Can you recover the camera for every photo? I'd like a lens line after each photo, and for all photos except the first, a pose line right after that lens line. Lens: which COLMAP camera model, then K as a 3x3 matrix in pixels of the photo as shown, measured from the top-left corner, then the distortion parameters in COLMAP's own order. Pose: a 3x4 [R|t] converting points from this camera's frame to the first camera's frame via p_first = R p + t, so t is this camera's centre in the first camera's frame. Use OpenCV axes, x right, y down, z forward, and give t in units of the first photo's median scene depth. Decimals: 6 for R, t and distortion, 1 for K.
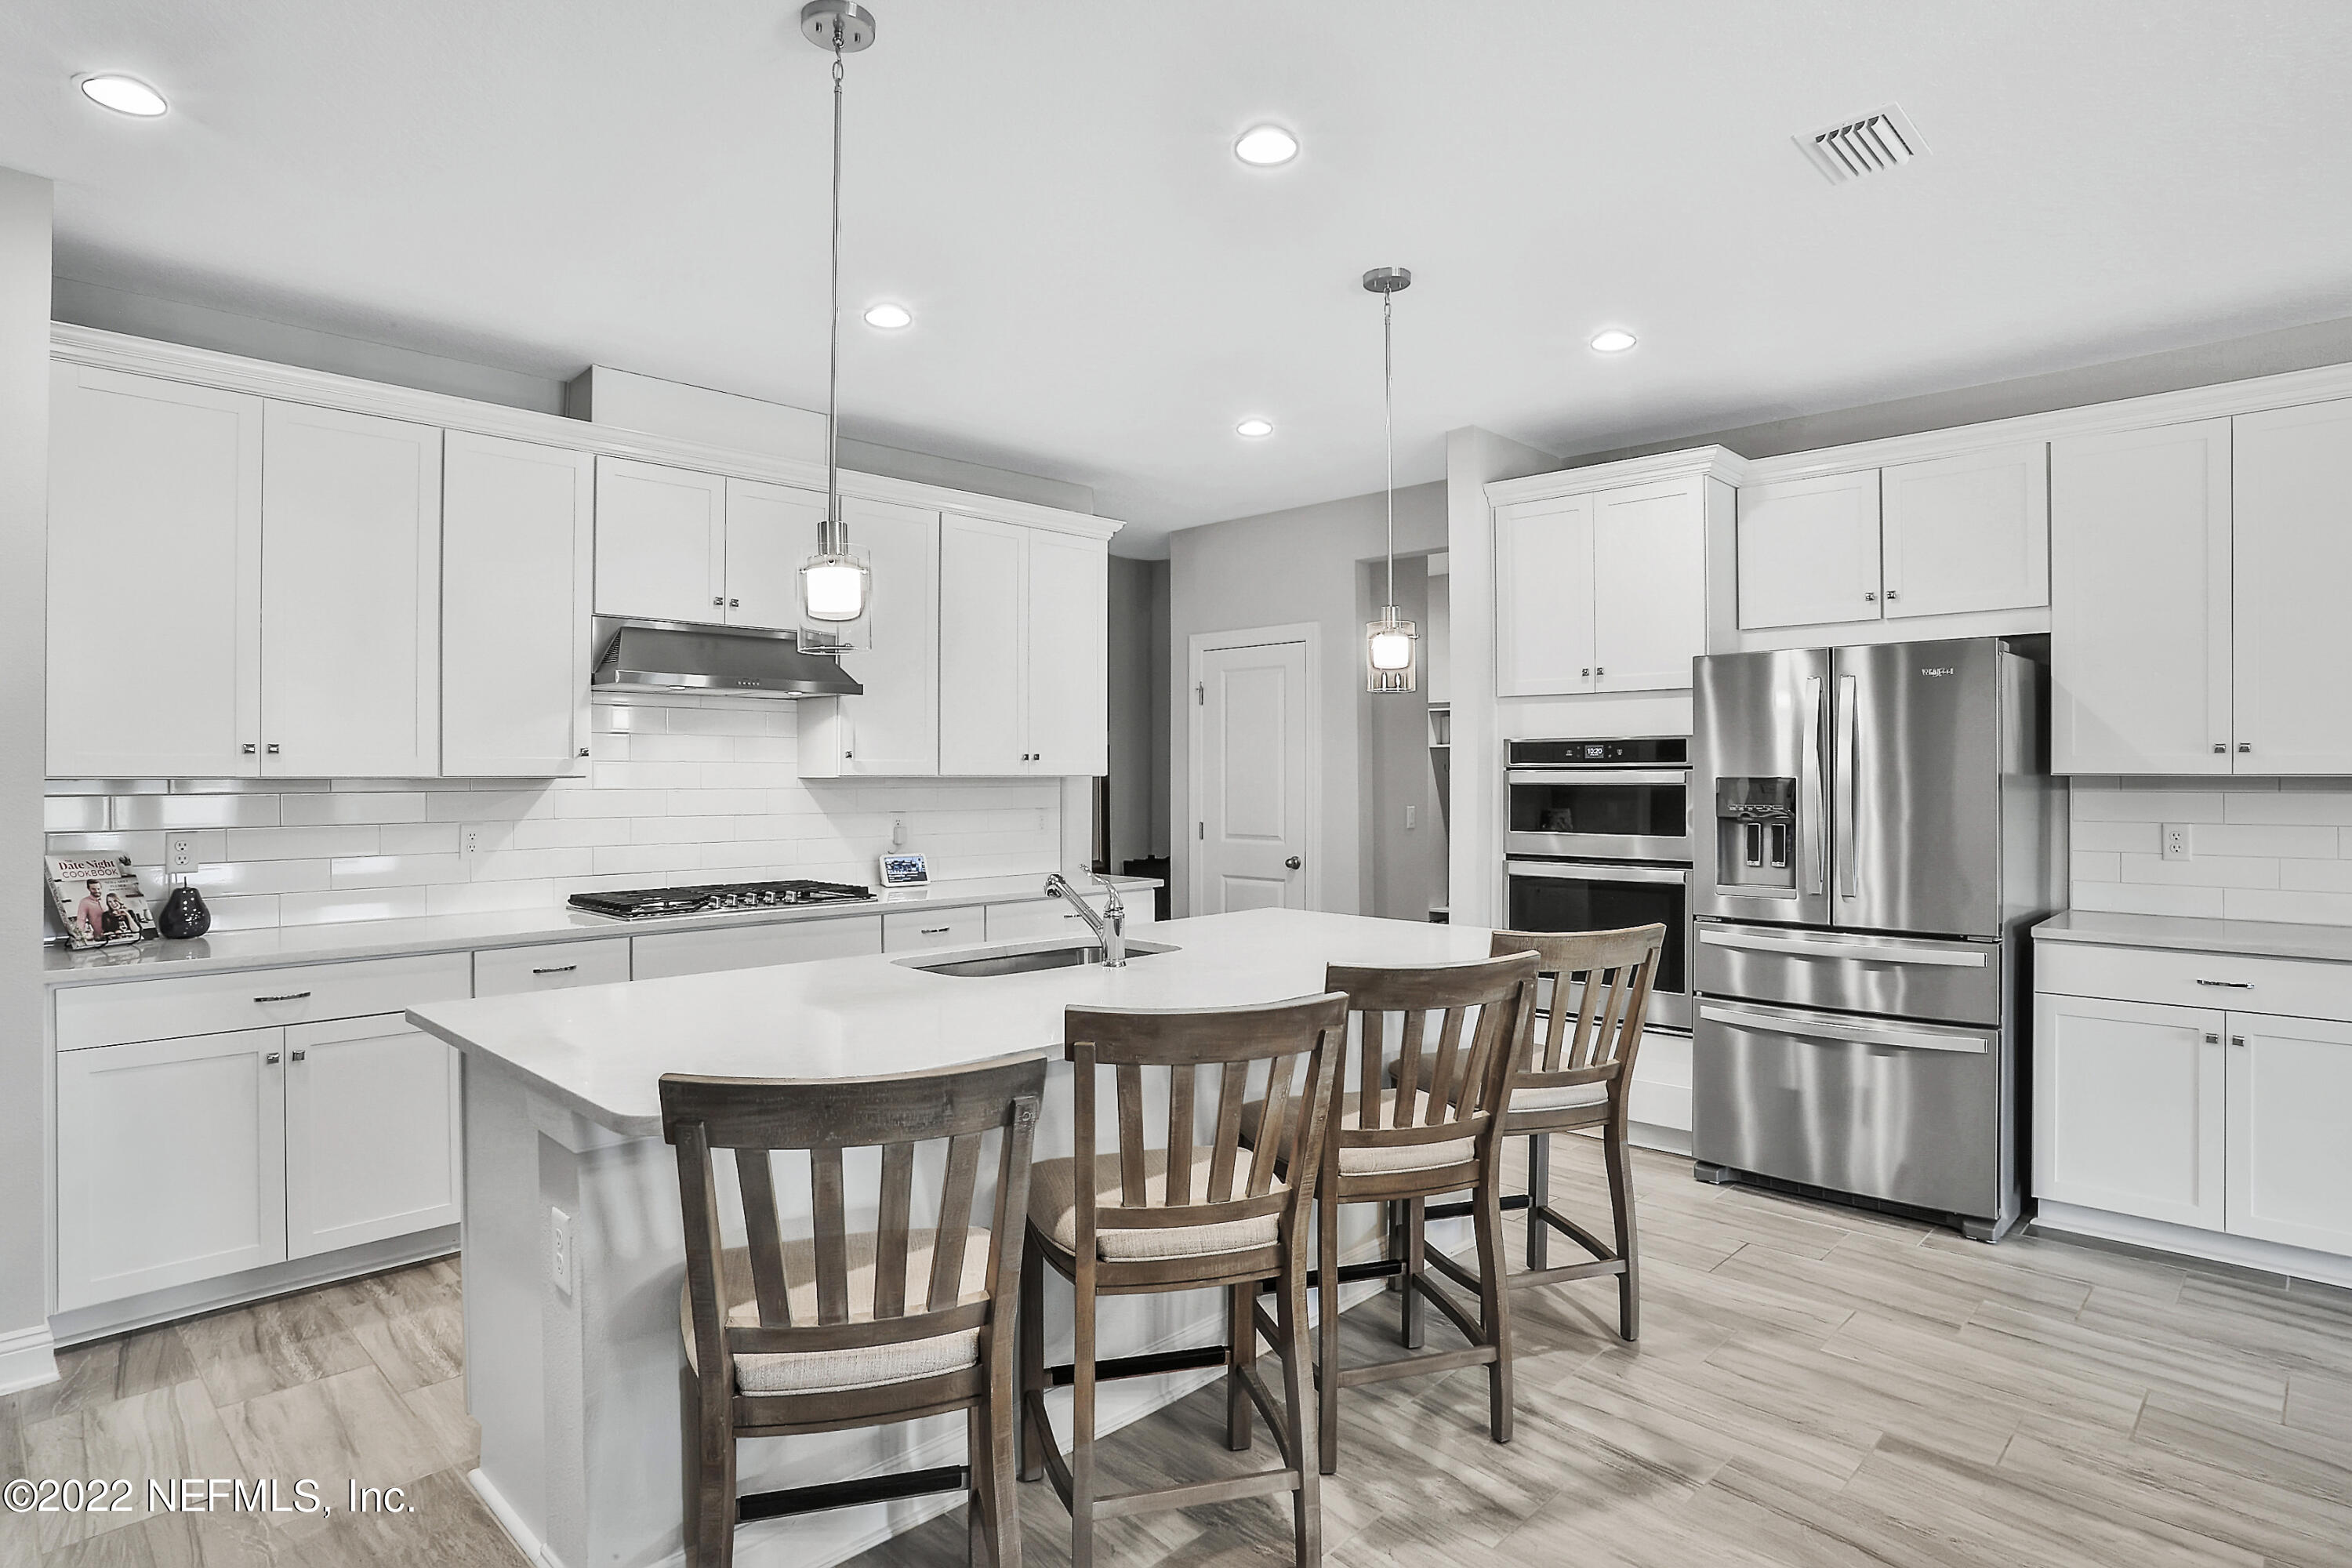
lens RADIAL K [[1309.2, 0, 1200.0], [0, 1309.2, 771.3], [0, 0, 1]] dist [-0.028924, 0.004397]
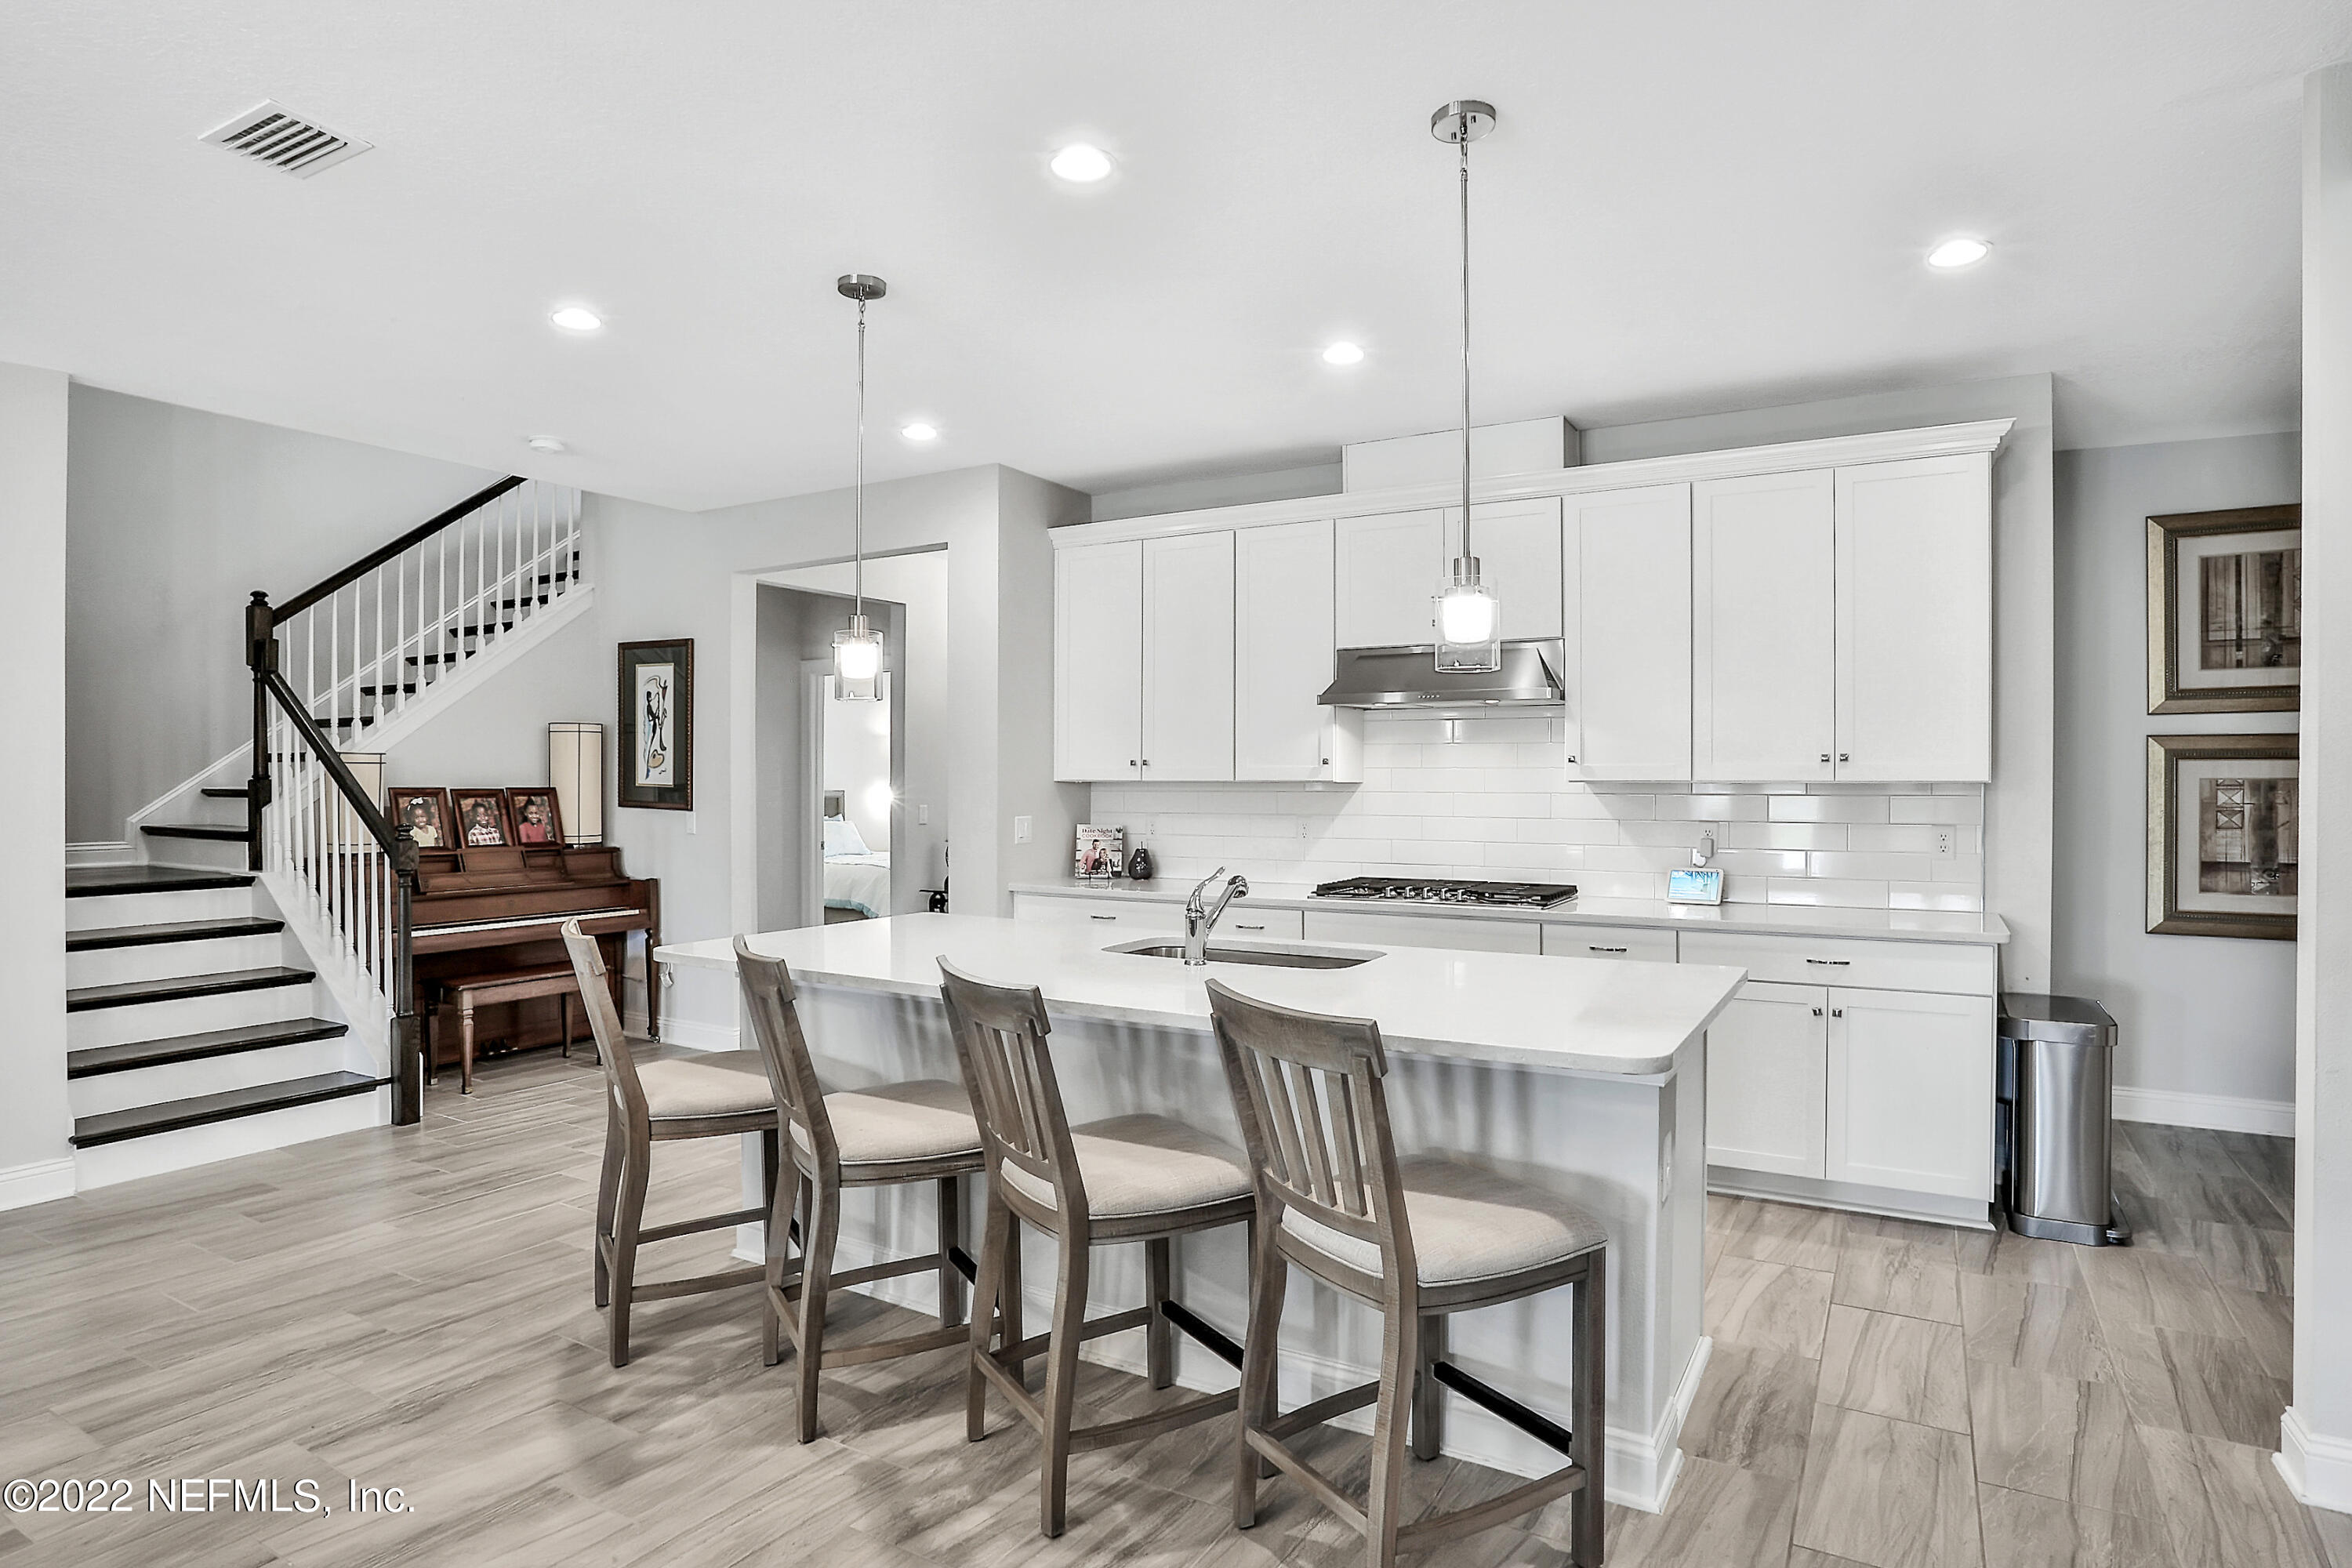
lens RADIAL K [[1309.2, 0, 1163.0], [0, 1309.2, 788.2], [0, 0, 1]] dist [-0.028924, 0.004397]
pose [[0.200781, 0.006323, -0.979616, 0.878832], [0.002640, 0.999972, 0.006996, 0.001915], [0.979633, -0.003991, 0.200758, 0.710703]]
